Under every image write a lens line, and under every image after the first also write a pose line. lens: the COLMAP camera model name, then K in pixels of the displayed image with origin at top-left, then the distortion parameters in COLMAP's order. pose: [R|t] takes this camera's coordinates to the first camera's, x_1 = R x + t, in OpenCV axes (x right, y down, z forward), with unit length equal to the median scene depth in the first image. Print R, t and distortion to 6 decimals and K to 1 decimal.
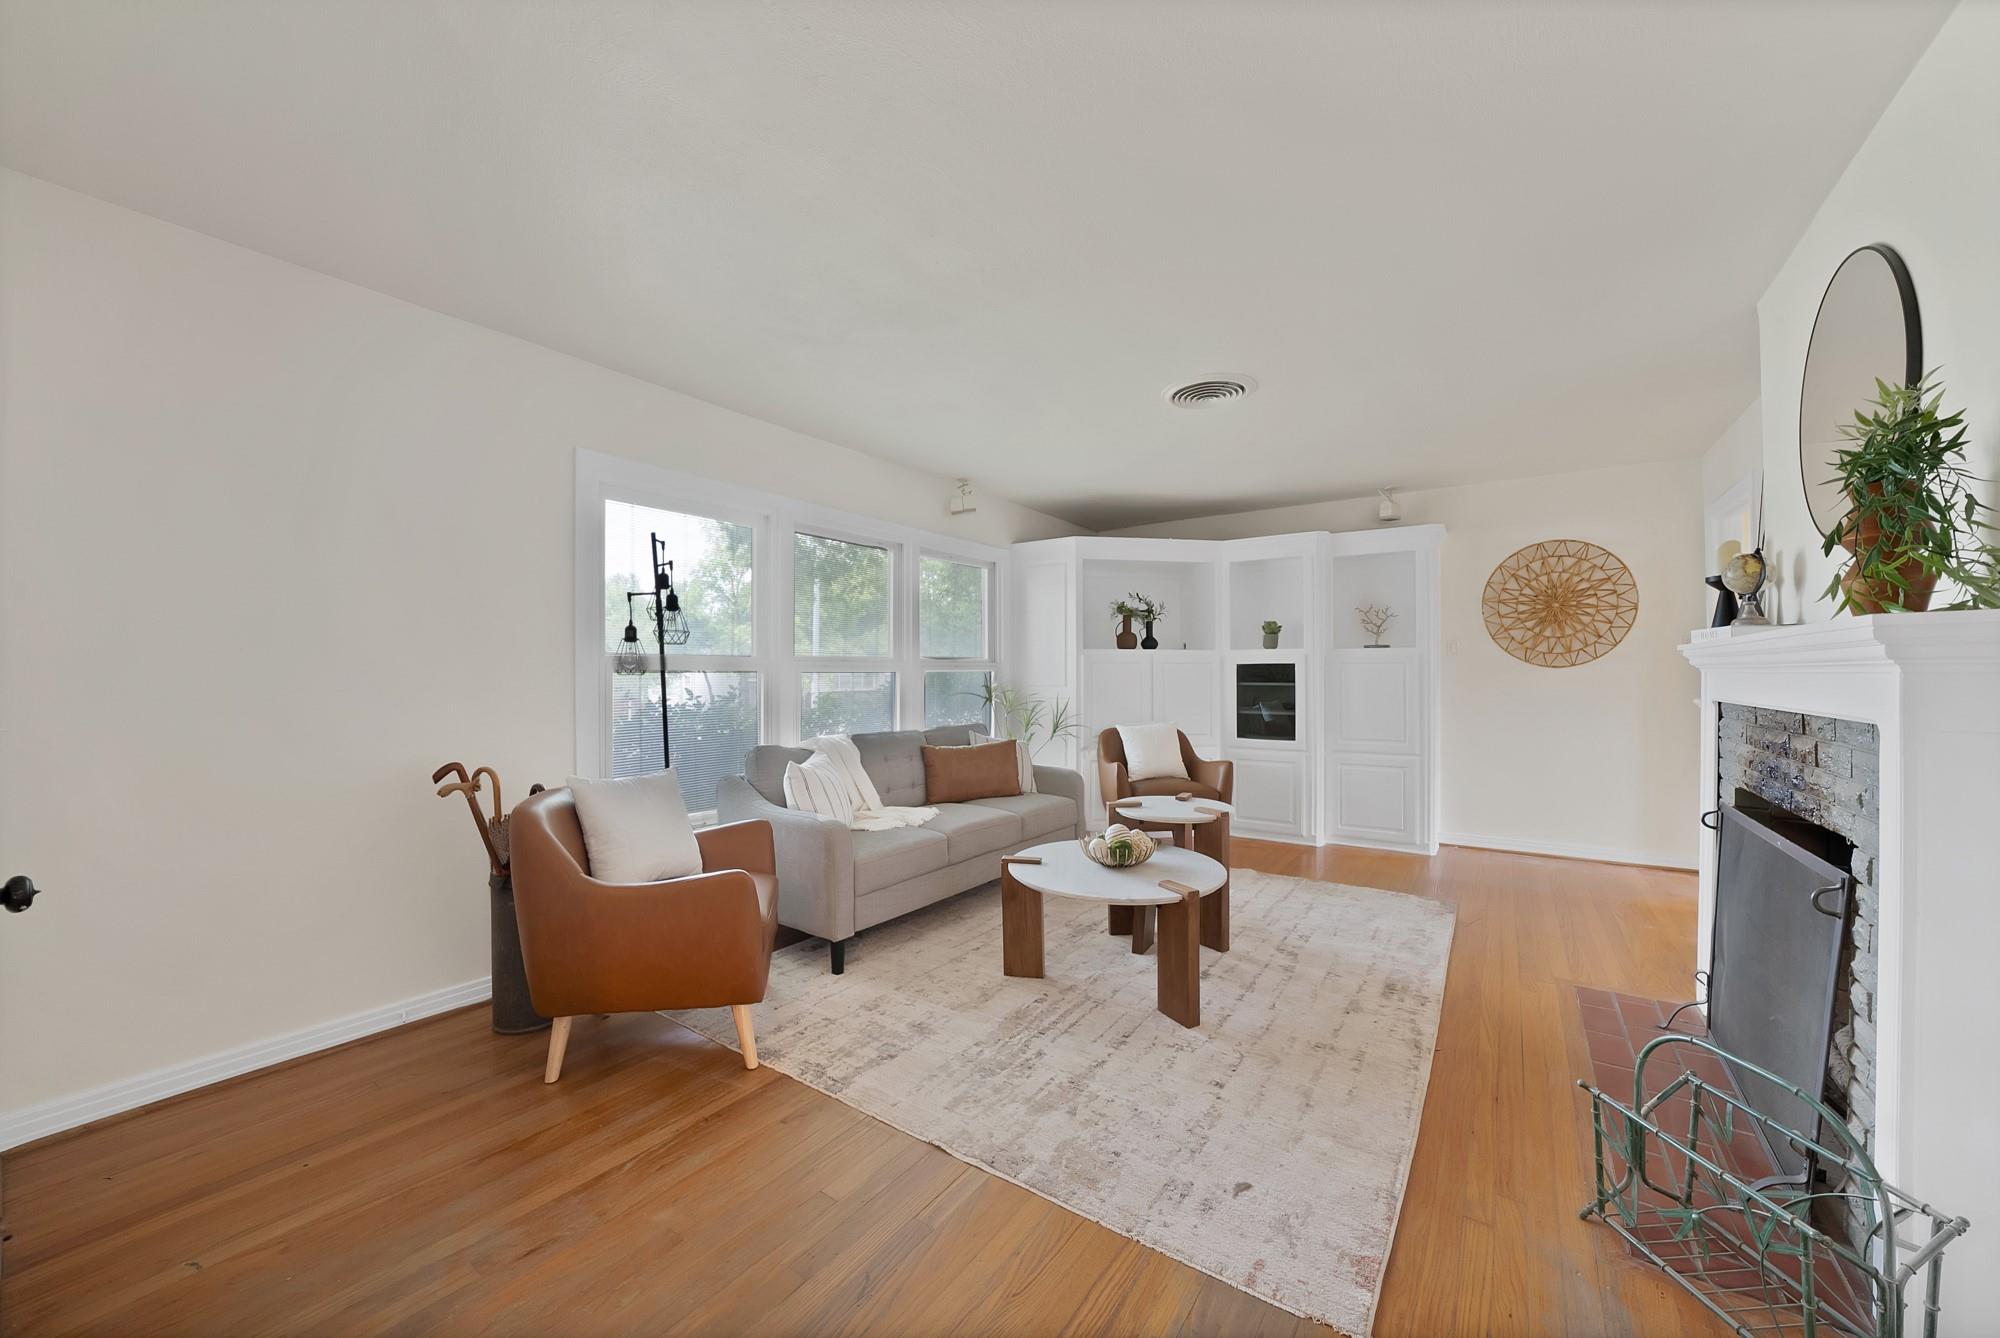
lens RADIAL K [[729.8, 0, 1000.0], [0, 729.8, 669.0], [0, 0, 1]] dist [-0.000631, -0.000043]
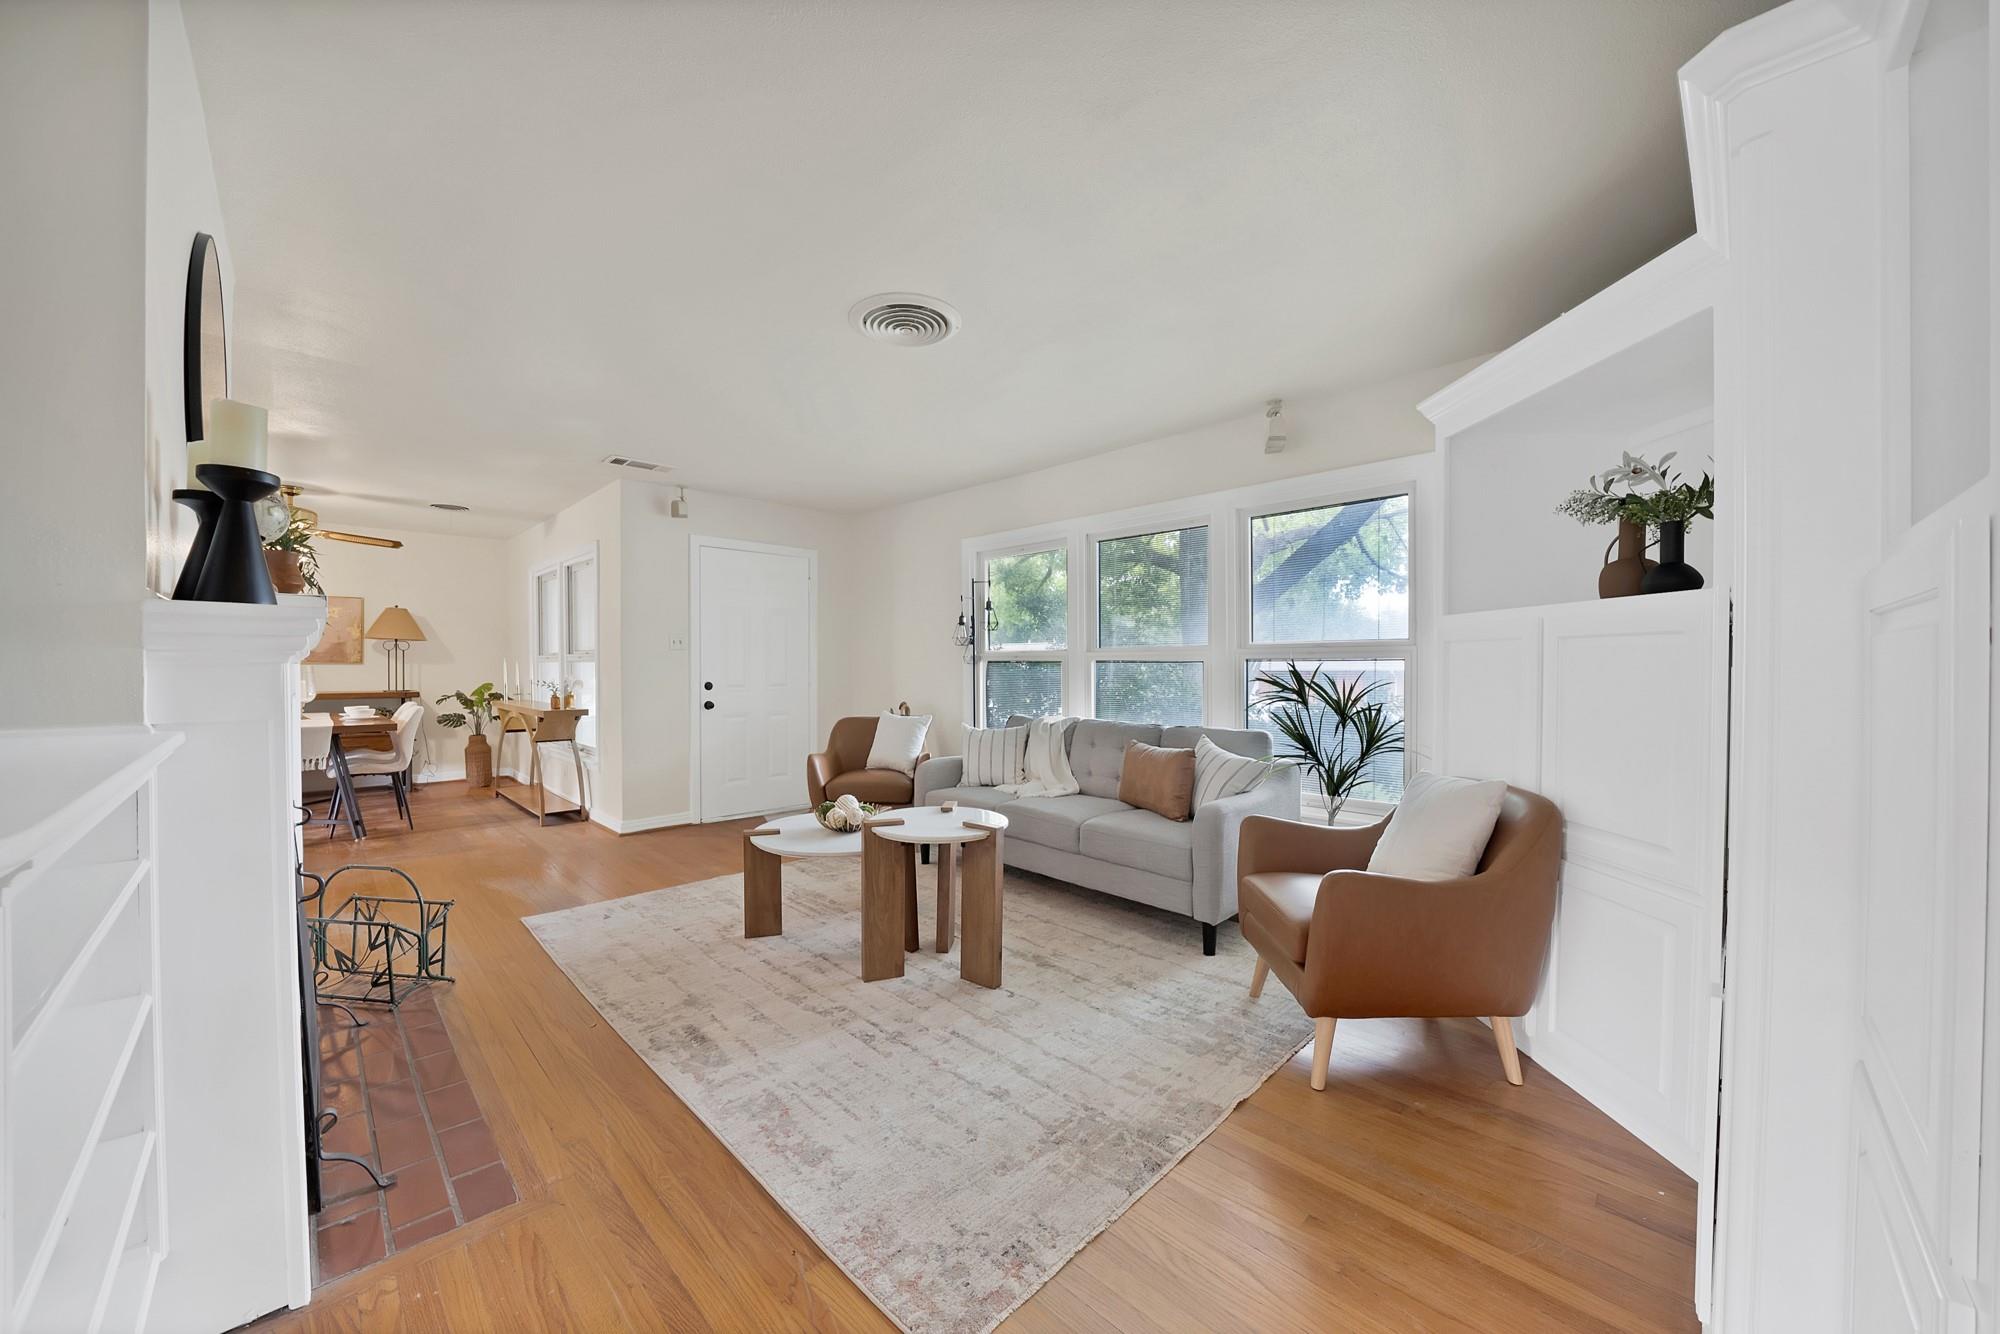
lens RADIAL K [[714.5, 0, 960.3], [0, 714.5, 667.8], [0, 0, 1]] dist [-0.000397, -0.000016]
pose [[-0.210405, 0.009816, -0.977565, 1.122127], [0.009825, 0.999920, 0.007926, 0.005199], [0.977565, -0.007936, -0.210484, 1.297237]]
